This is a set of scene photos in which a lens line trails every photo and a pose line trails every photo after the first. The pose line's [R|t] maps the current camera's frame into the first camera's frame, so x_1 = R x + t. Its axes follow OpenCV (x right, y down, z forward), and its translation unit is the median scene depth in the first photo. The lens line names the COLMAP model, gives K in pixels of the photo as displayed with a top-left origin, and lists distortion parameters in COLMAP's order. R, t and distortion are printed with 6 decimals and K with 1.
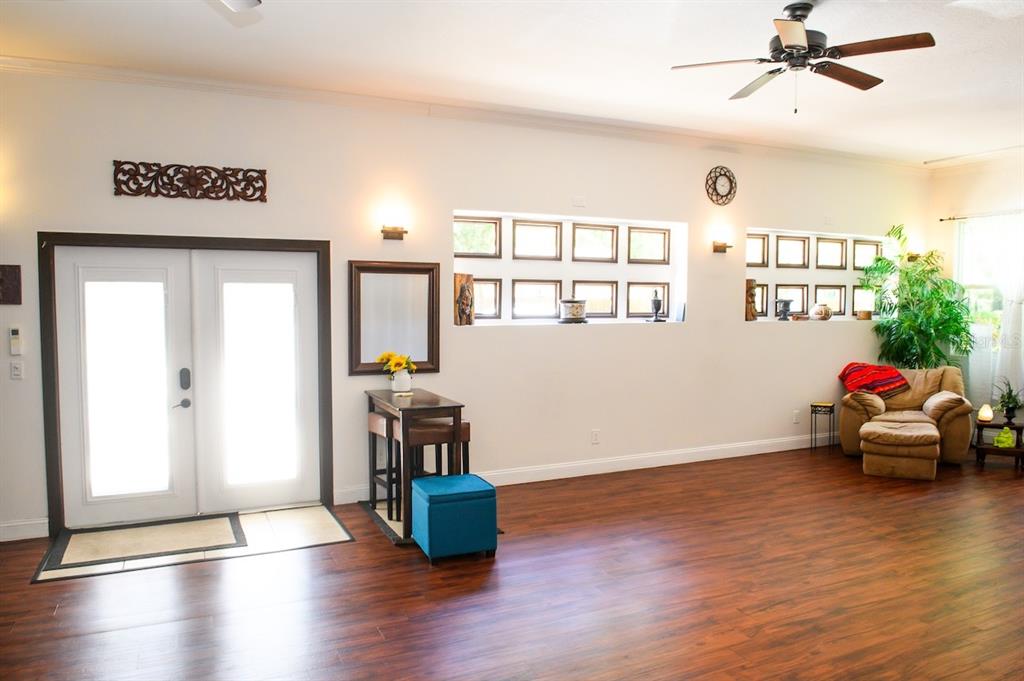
lens RADIAL K [[723.8, 0, 512.0], [0, 723.8, 340.5], [0, 0, 1]] dist [-0.045327, -0.005237]
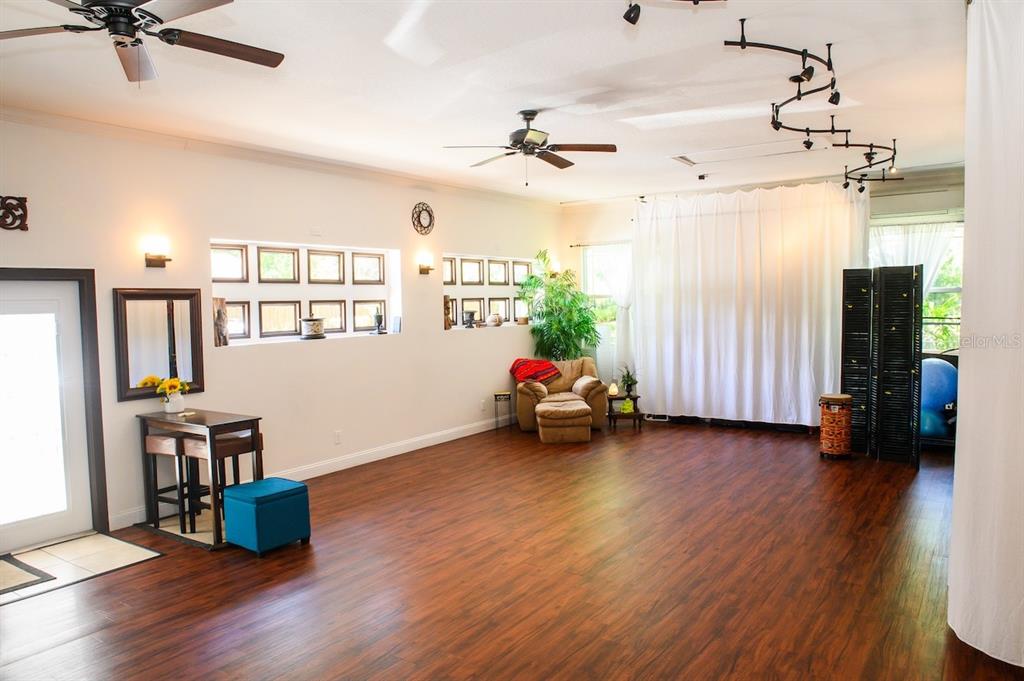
lens RADIAL K [[734.2, 0, 512.0], [0, 734.2, 340.5], [0, 0, 1]] dist [-0.041720, -0.008364]
pose [[0.861590, -0.047971, 0.505333, -0.246105], [0.050424, 0.998689, 0.008831, -0.017369], [-0.505094, 0.017872, 0.862879, -0.150811]]
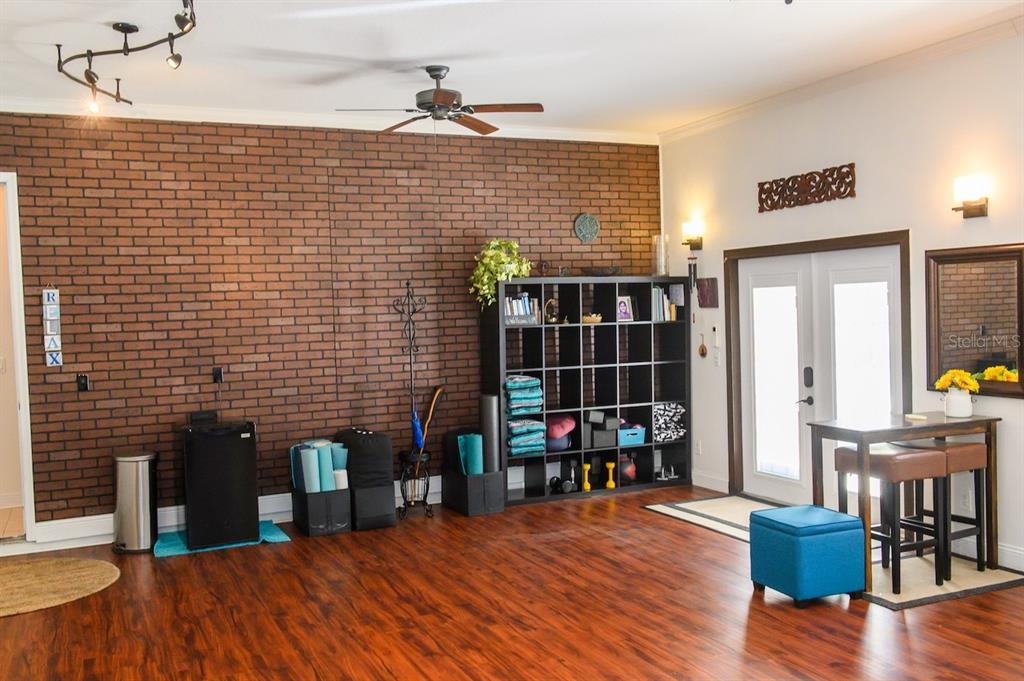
lens RADIAL K [[920.0, 0, 488.6], [0, 920.0, 339.5], [0, 0, 1]] dist [0.008587, 0.003726]
pose [[-0.026424, 0.032351, -0.999127, 0.791308], [-0.022050, 0.999214, 0.032937, -0.031211], [0.999408, 0.022901, -0.025690, 0.497277]]
